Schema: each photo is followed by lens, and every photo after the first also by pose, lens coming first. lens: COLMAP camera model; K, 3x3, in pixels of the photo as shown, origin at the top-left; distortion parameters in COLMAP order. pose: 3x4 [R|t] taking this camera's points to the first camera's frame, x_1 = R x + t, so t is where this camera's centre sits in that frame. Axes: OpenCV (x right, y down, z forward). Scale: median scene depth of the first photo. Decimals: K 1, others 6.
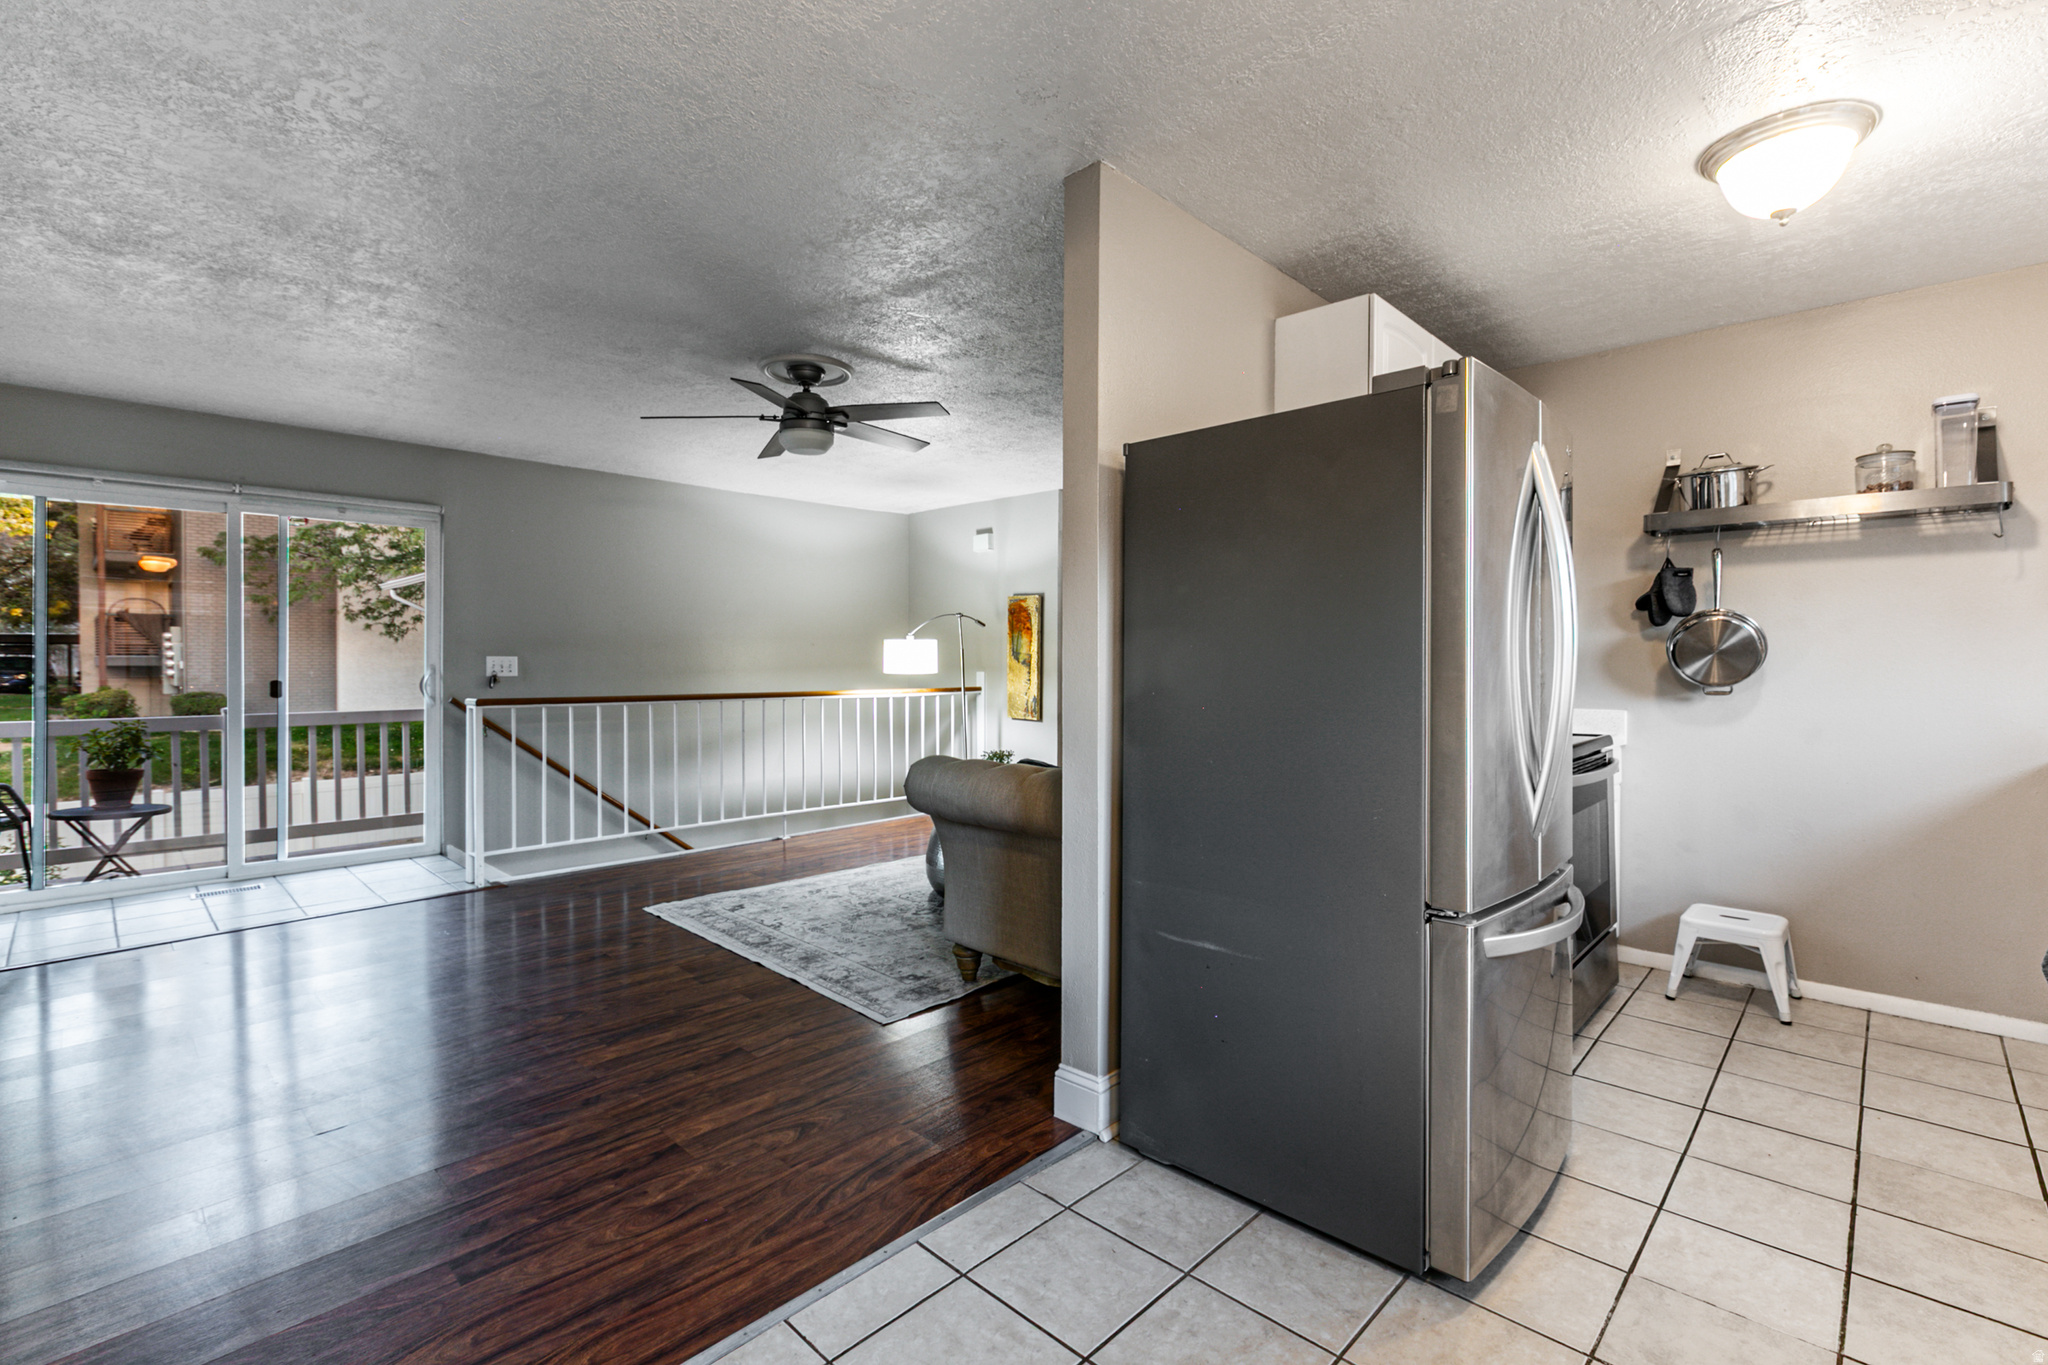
lens RADIAL K [[917.9, 0, 1017.0], [0, 917.9, 657.7], [0, 0, 1]] dist [0.005875, -0.003127]
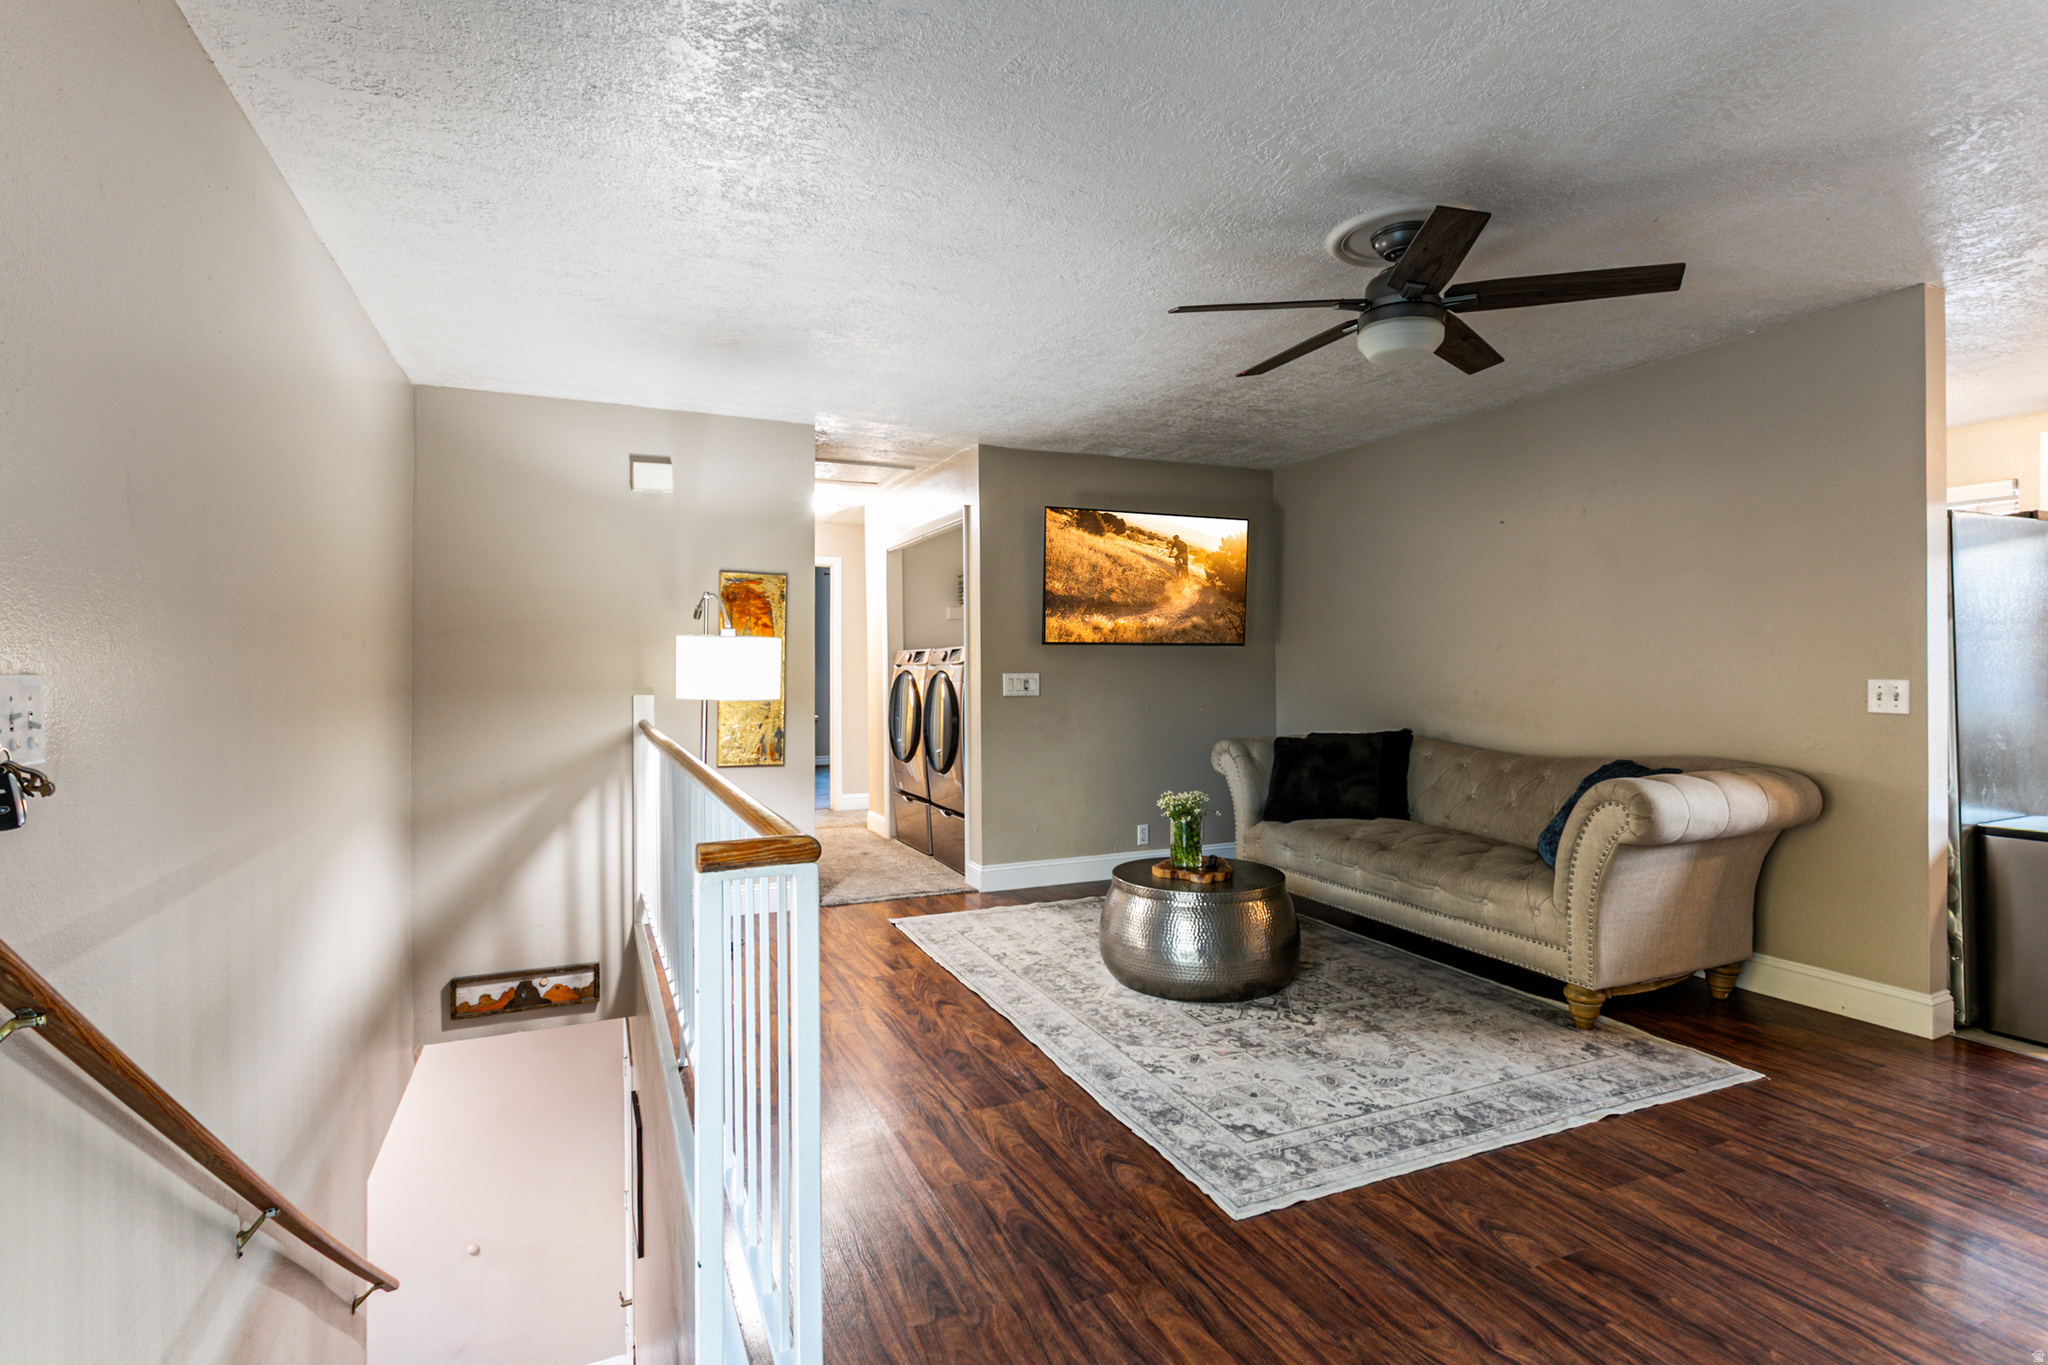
lens RADIAL K [[978.8, 0, 1015.3], [0, 978.8, 668.4], [0, 0, 1]] dist [-0.001524, -0.001209]
pose [[0.368152, -0.005263, 0.929751, -0.744576], [0.004841, 0.999981, 0.003743, -0.003905], [-0.929753, 0.003123, 0.368171, 0.761130]]
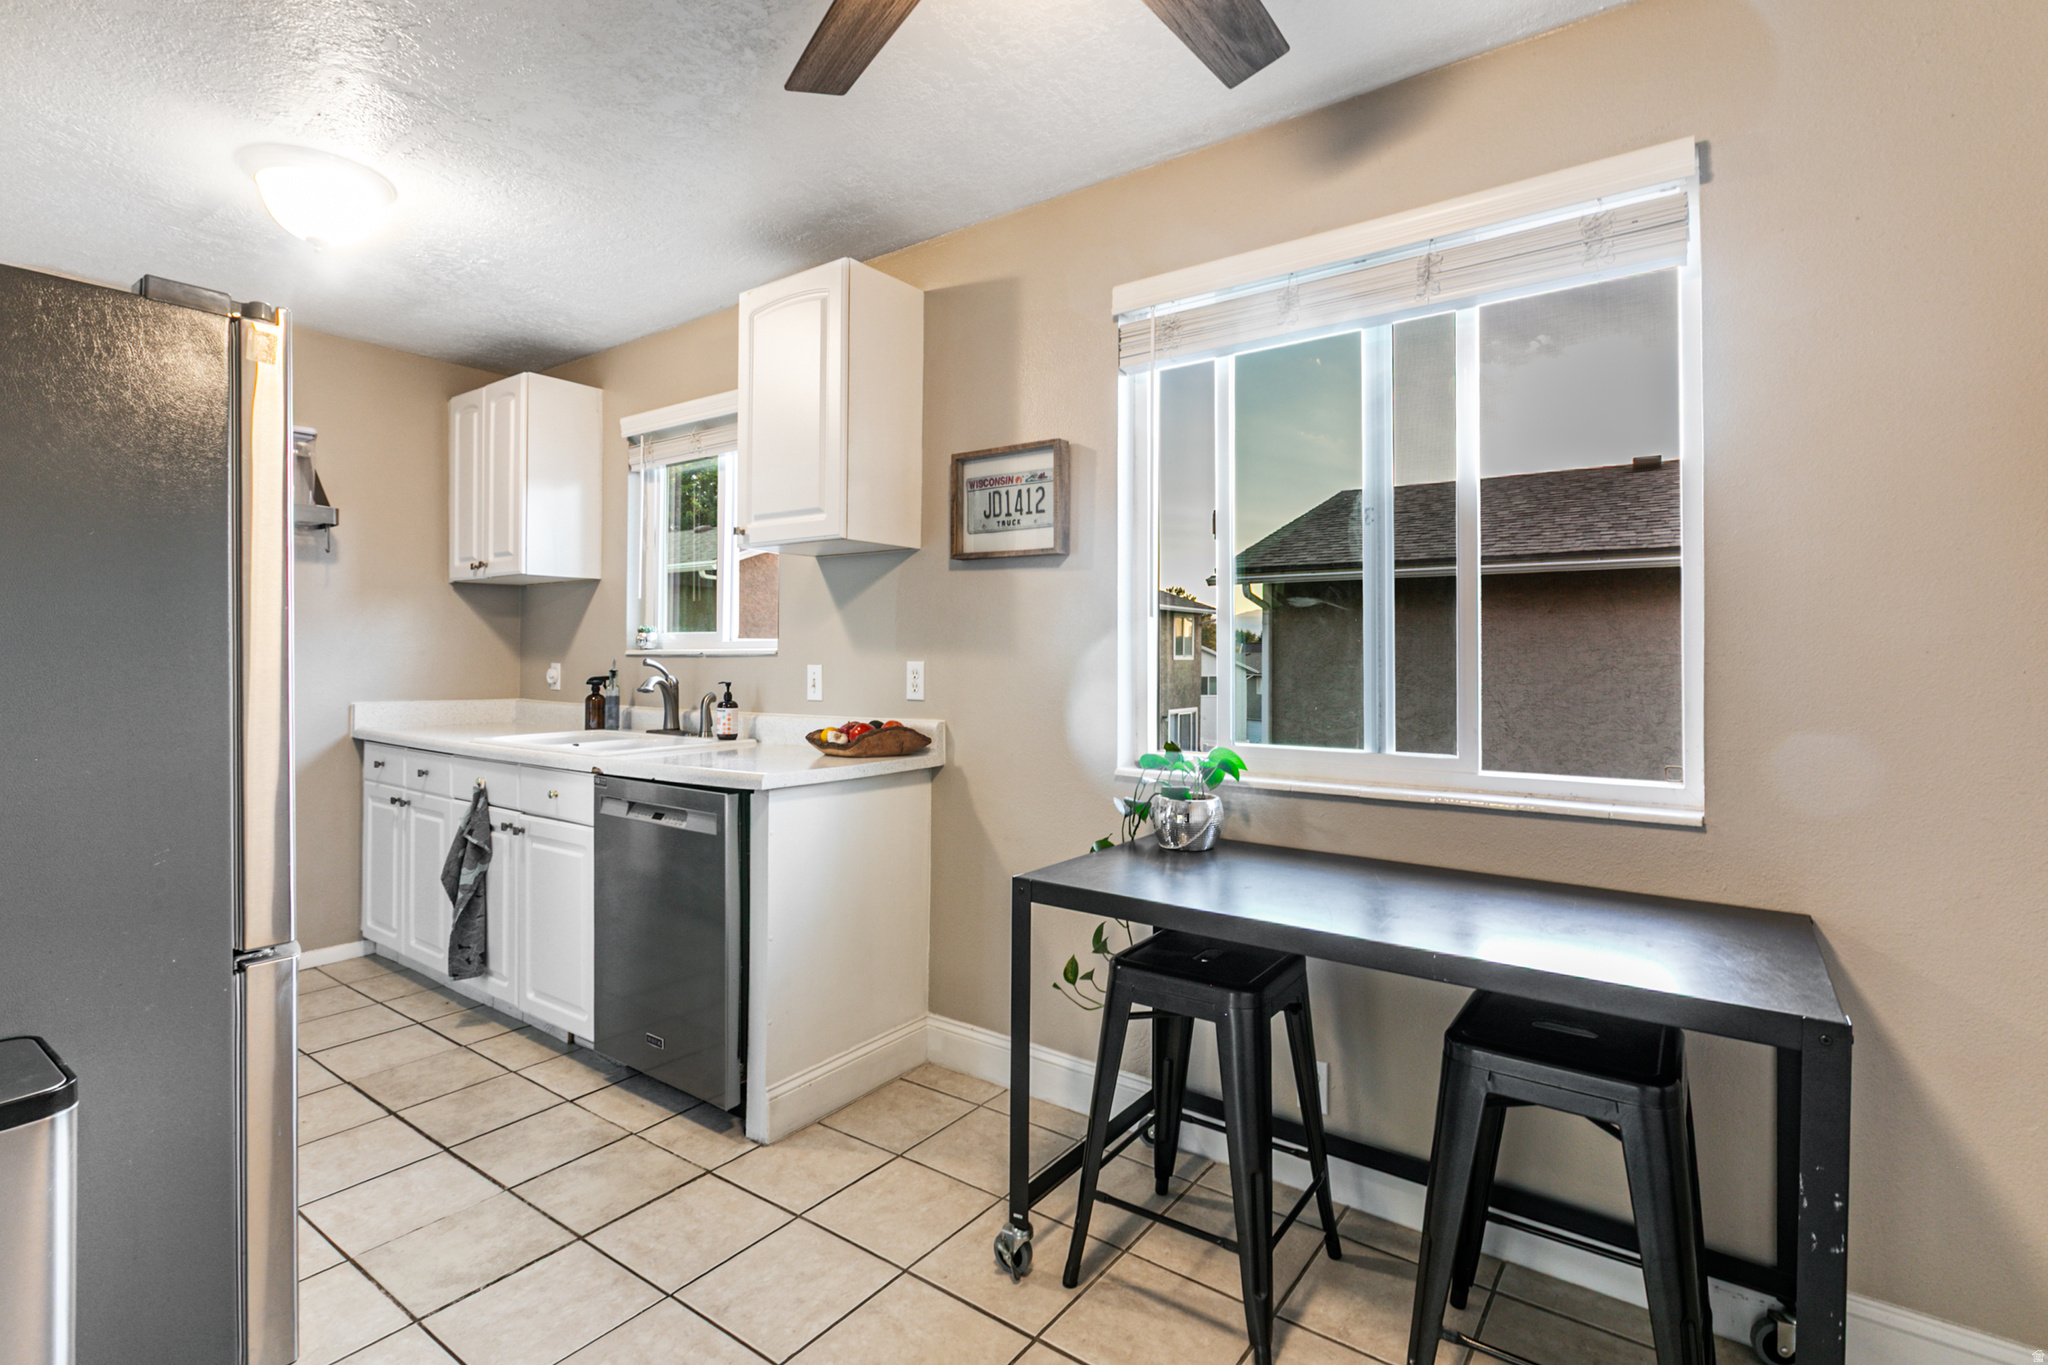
lens RADIAL K [[978.8, 0, 1016.6], [0, 978.8, 670.1], [0, 0, 1]] dist [-0.001524, -0.001209]
pose [[-0.147875, -0.009028, 0.988965, -0.185937], [-0.012593, 0.999894, 0.007245, 0.003549], [-0.988926, -0.011383, -0.147973, 0.168860]]
